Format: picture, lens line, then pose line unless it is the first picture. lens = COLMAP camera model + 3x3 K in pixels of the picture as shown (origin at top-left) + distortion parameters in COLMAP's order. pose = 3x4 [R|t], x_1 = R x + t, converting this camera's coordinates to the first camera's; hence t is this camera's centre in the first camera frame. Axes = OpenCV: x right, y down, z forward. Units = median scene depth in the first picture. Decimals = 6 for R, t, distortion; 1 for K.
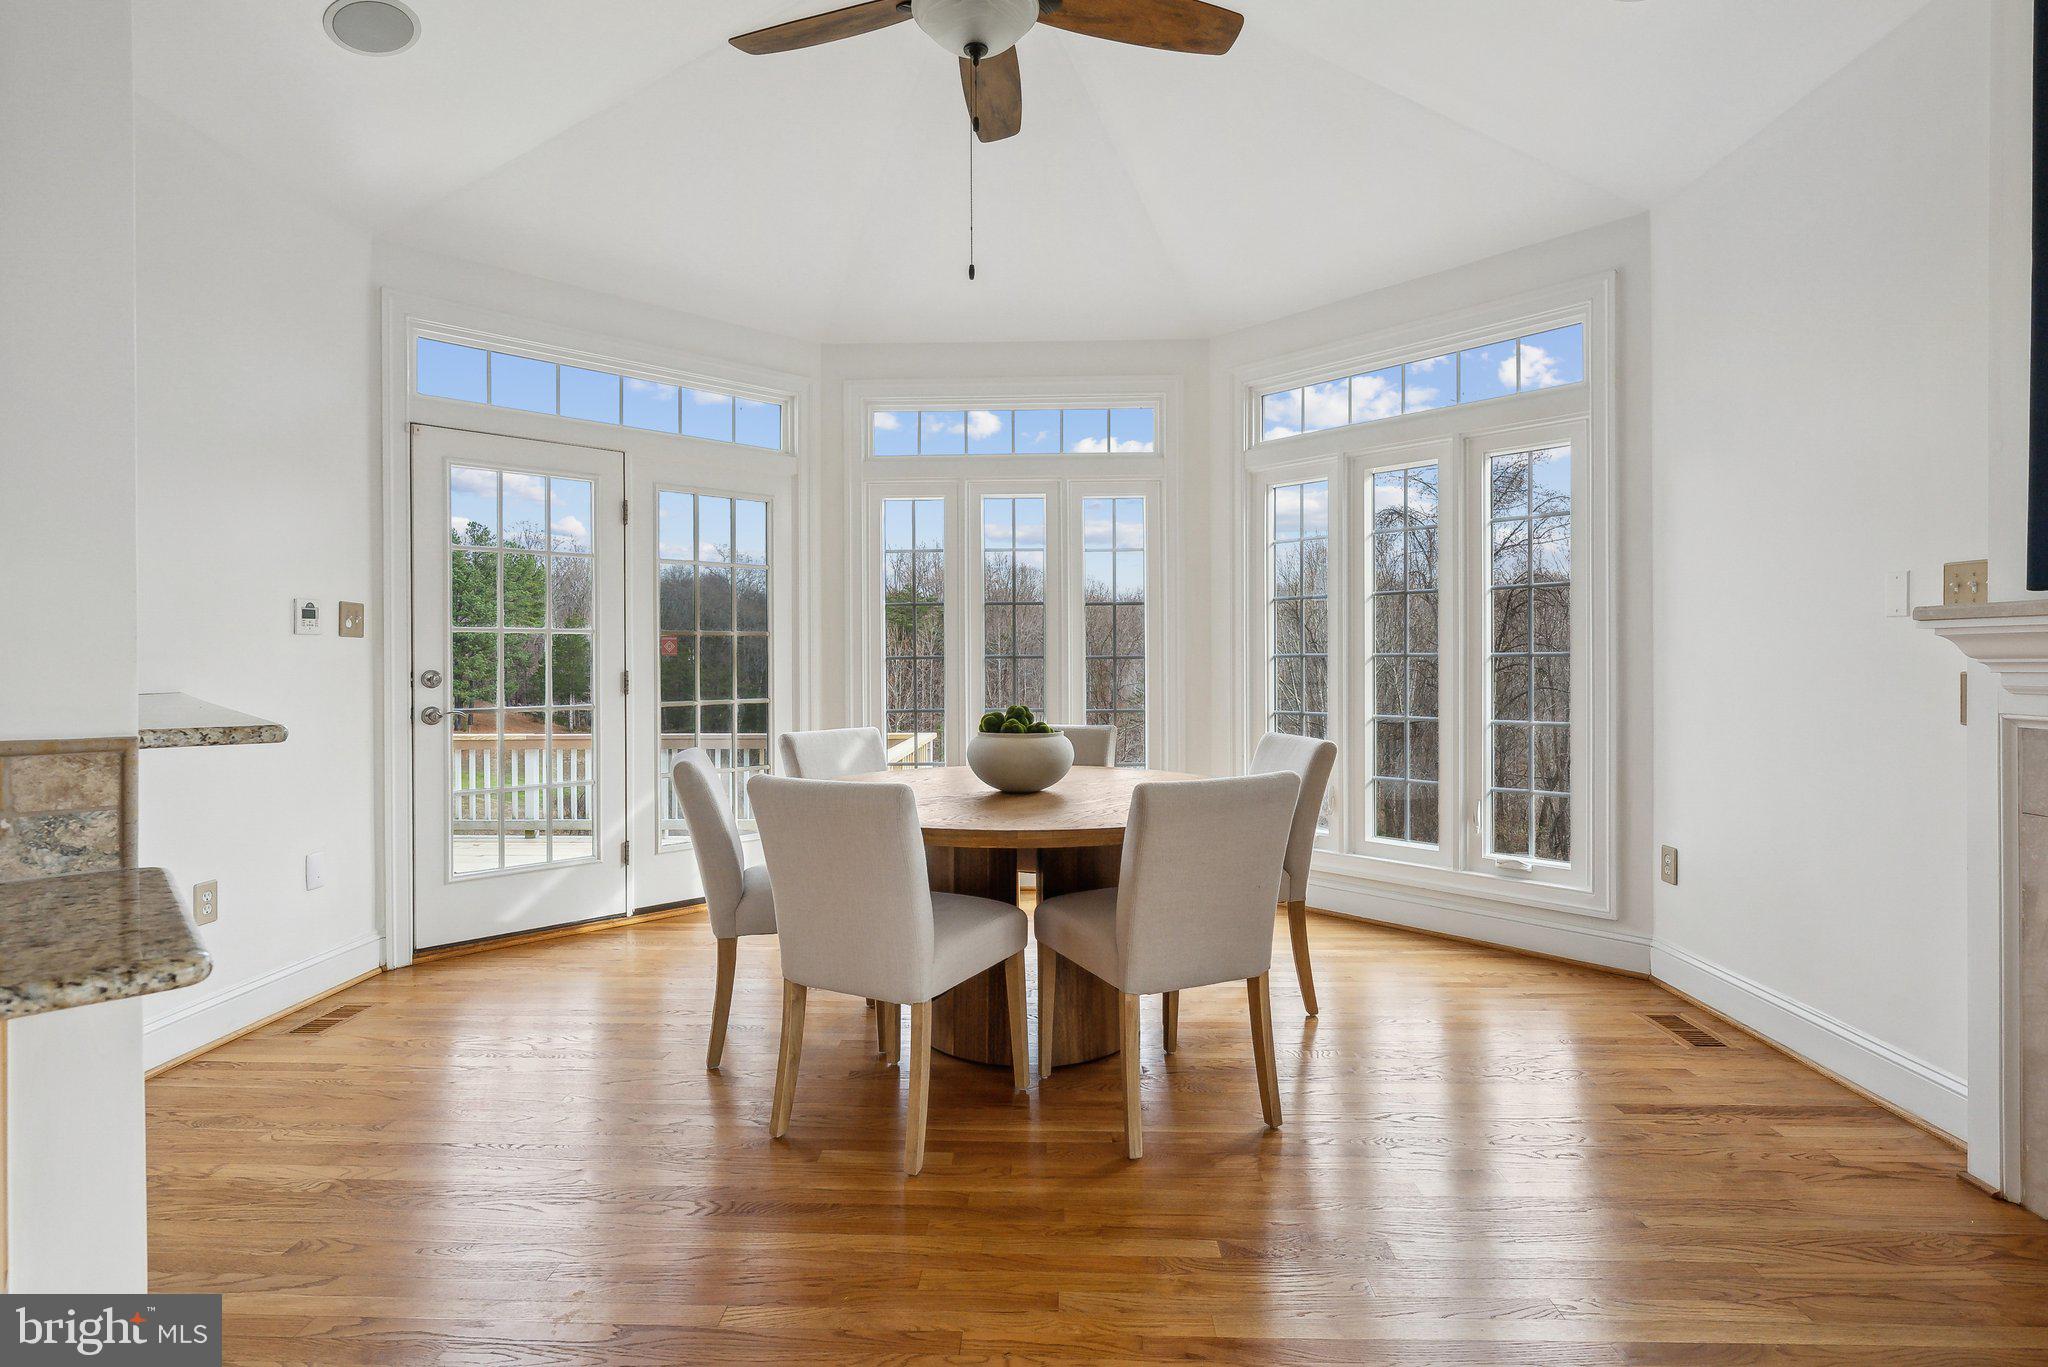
lens RADIAL K [[1023.5, 0, 1027.3], [0, 1023.5, 662.2], [0, 0, 1]] dist [0.003240, 0.000085]
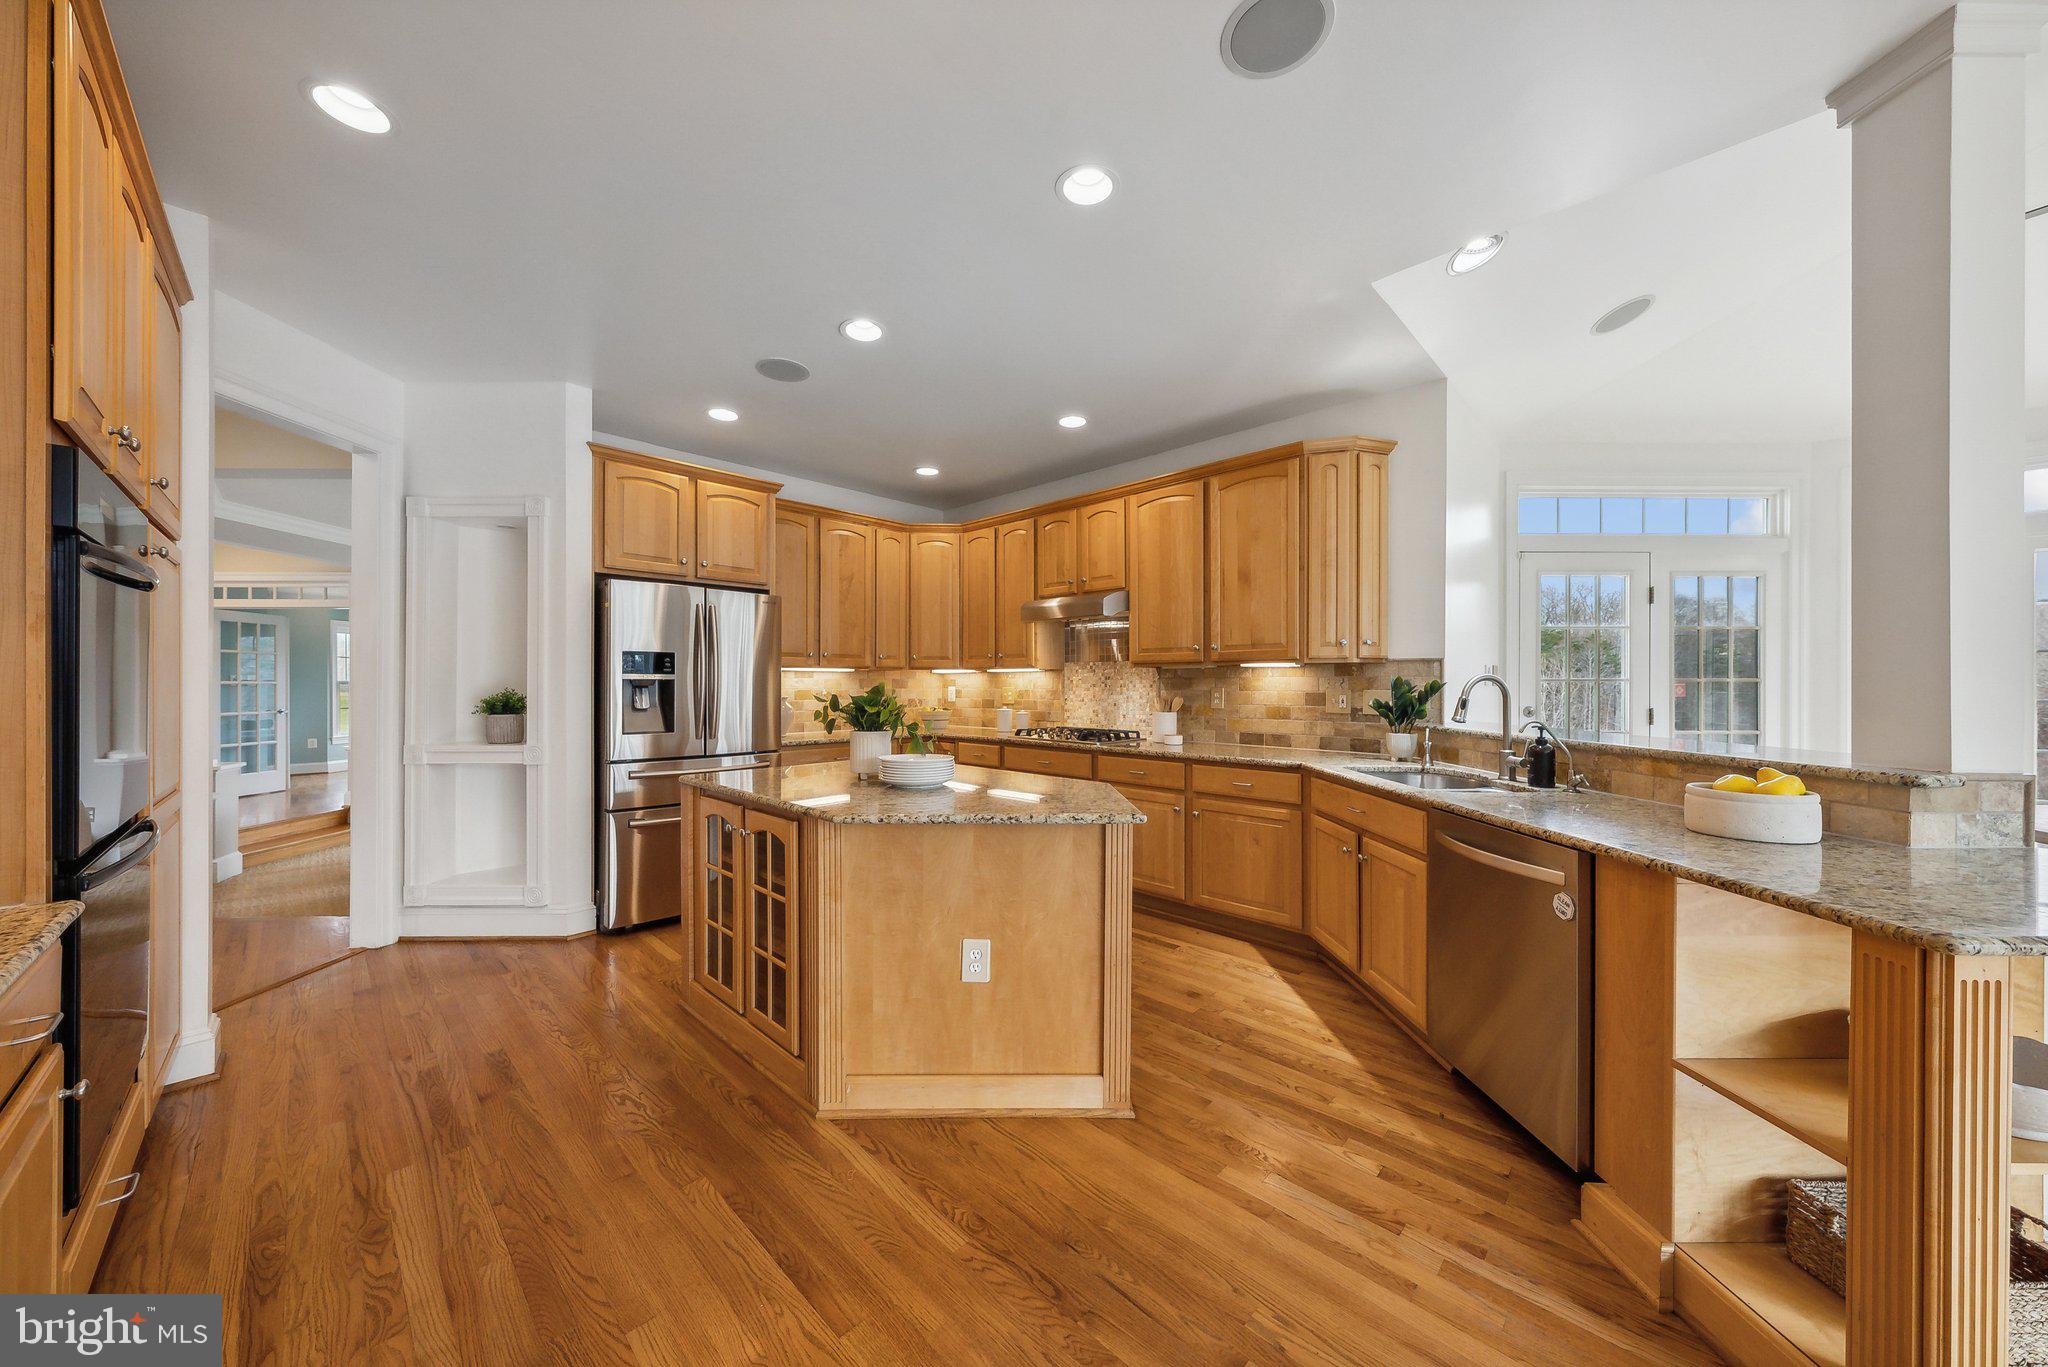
lens RADIAL K [[703.8, 0, 1015.2], [0, 703.8, 685.3], [0, 0, 1]] dist [-0.000986, 0.000014]
pose [[0.739343, 0.005399, -0.673307, -0.448635], [-0.005232, 0.999984, 0.002274, -0.023825], [0.673309, 0.001842, 0.739359, -0.352452]]
